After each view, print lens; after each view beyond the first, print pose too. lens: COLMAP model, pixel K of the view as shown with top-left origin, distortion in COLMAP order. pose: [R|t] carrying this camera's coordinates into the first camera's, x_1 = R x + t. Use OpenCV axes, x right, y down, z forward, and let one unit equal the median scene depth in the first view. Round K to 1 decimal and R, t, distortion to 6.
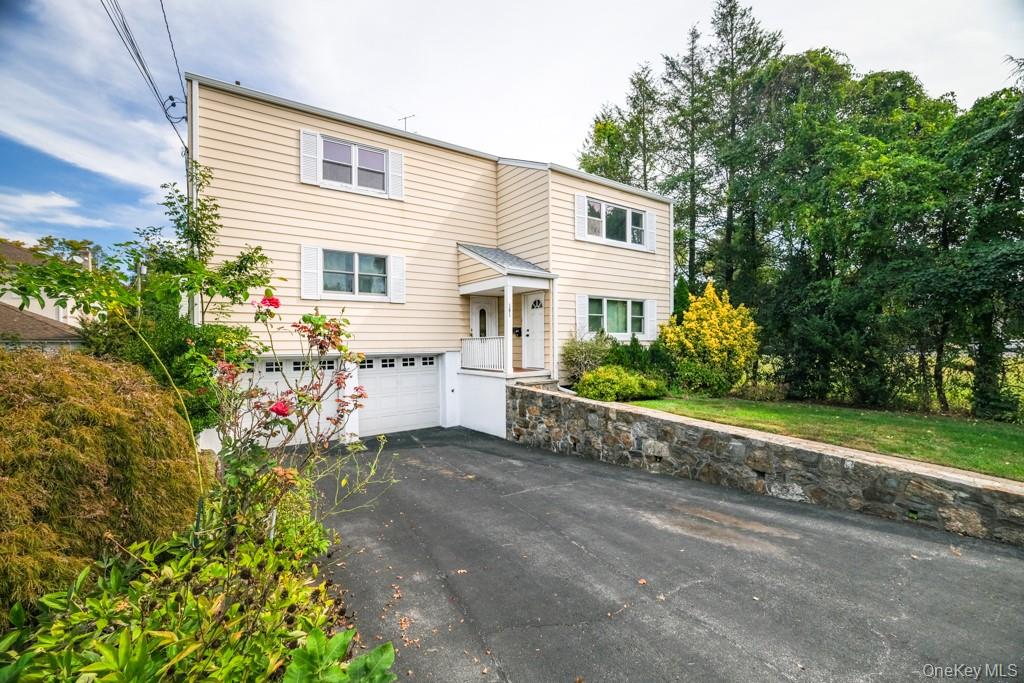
lens RADIAL K [[443.9, 0, 512.0], [0, 443.9, 341.5], [0, 0, 1]] dist [-0.005525, -0.000006]
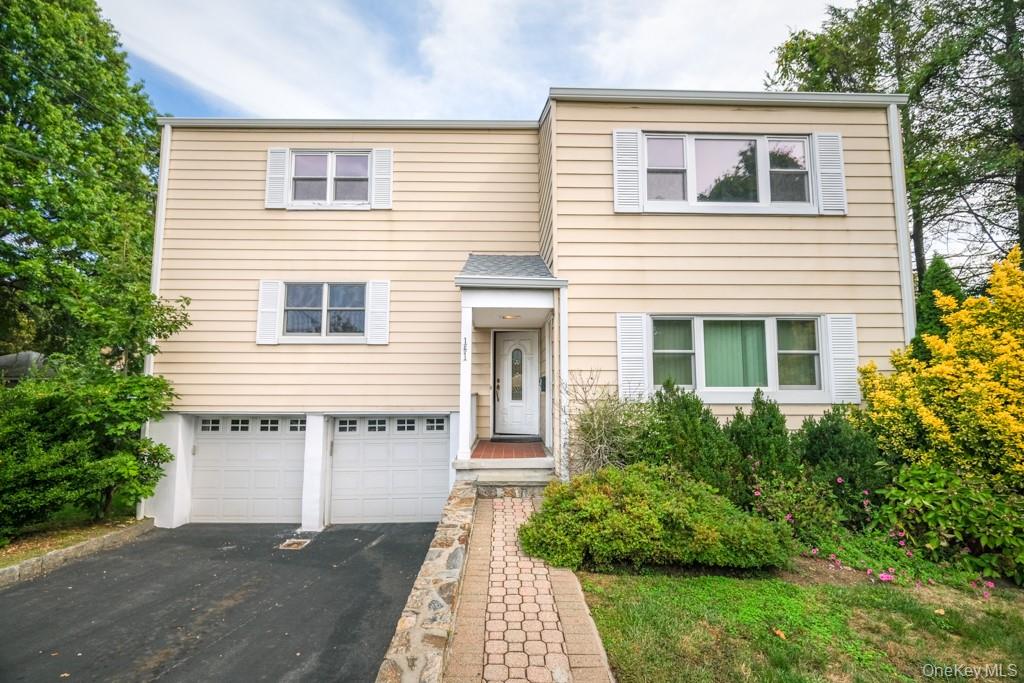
lens RADIAL K [[449.8, 0, 512.0], [0, 449.8, 341.5], [0, 0, 1]] dist [-0.003968, -0.000451]
pose [[0.829733, -0.044735, -0.556364, 0.341016], [-0.007477, 0.995803, -0.091219, -0.024915], [0.558110, 0.079847, 0.825916, 0.503707]]
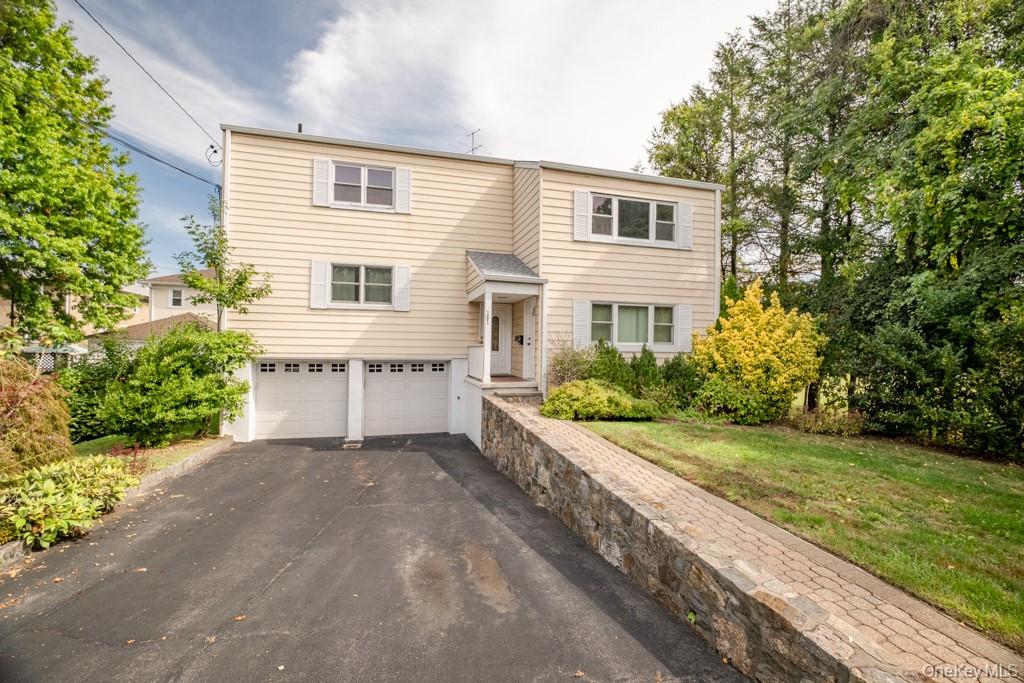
lens RADIAL K [[443.9, 0, 512.0], [0, 443.9, 341.5], [0, 0, 1]] dist [-0.005525, -0.000006]
pose [[0.942147, 0.014471, -0.334886, 0.338207], [-0.019716, 0.999730, -0.012268, -0.007065], [0.334618, 0.018161, 0.942179, 0.098628]]
